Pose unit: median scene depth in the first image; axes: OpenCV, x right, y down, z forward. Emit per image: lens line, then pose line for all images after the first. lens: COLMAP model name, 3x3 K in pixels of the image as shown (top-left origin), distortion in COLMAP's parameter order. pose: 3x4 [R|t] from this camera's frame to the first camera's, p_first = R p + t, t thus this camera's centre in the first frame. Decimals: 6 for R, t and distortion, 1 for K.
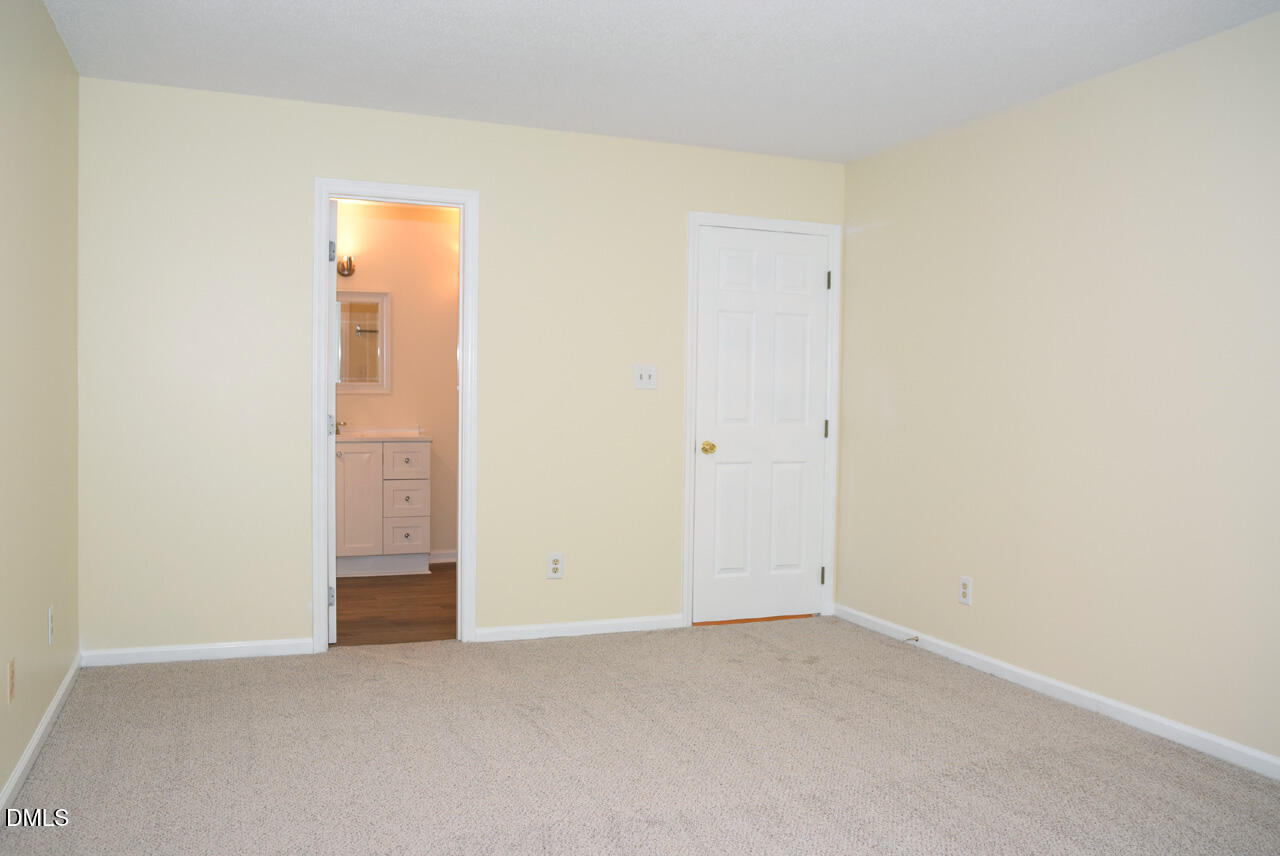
lens RADIAL K [[1026.9, 0, 637.2], [0, 1026.9, 424.5], [0, 0, 1]] dist [-0.094403, 0.094264]
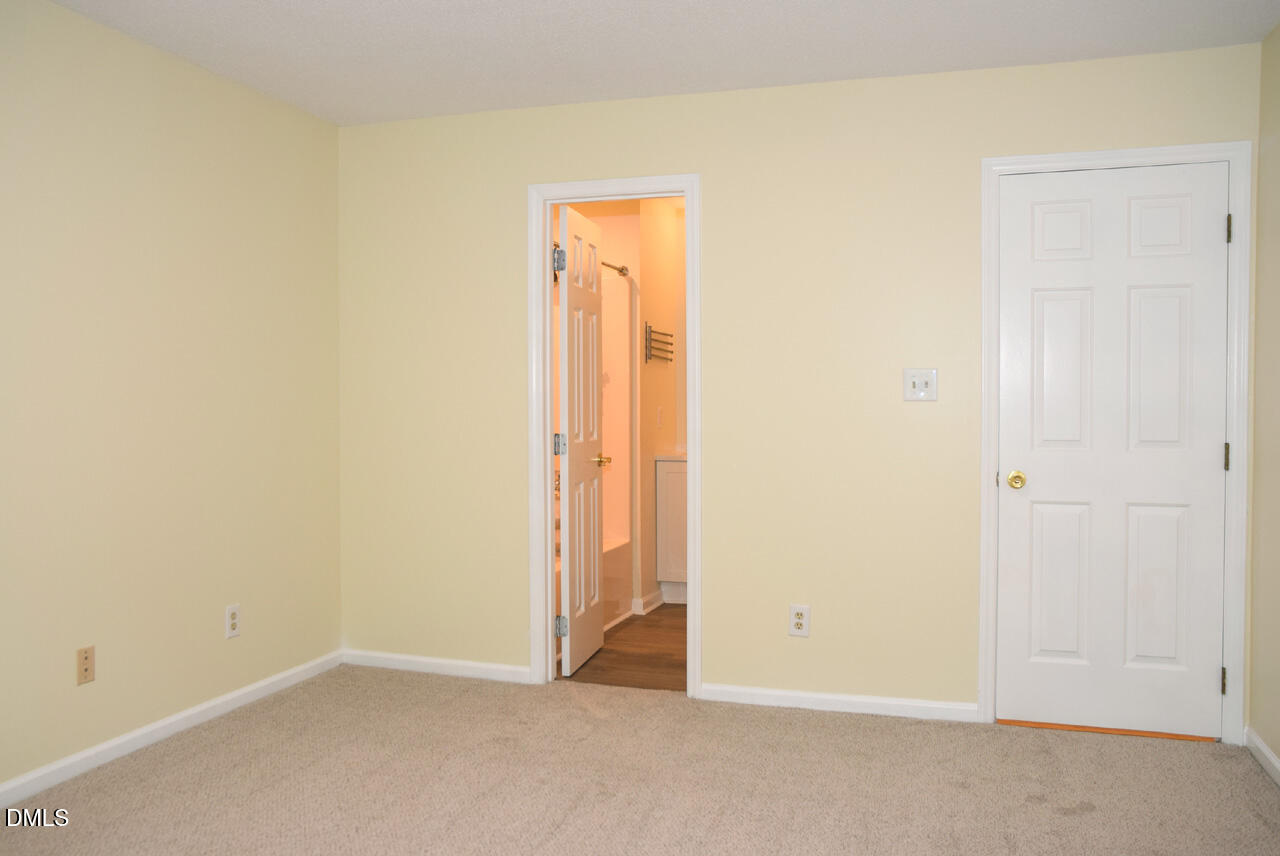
lens RADIAL K [[1026.9, 0, 632.8], [0, 1026.9, 425.5], [0, 0, 1]] dist [-0.094403, 0.094264]
pose [[0.769463, -0.003514, -0.638682, 0.336050], [-0.007568, 0.999864, -0.014619, -0.003596], [0.638647, 0.016082, 0.769332, 0.291721]]
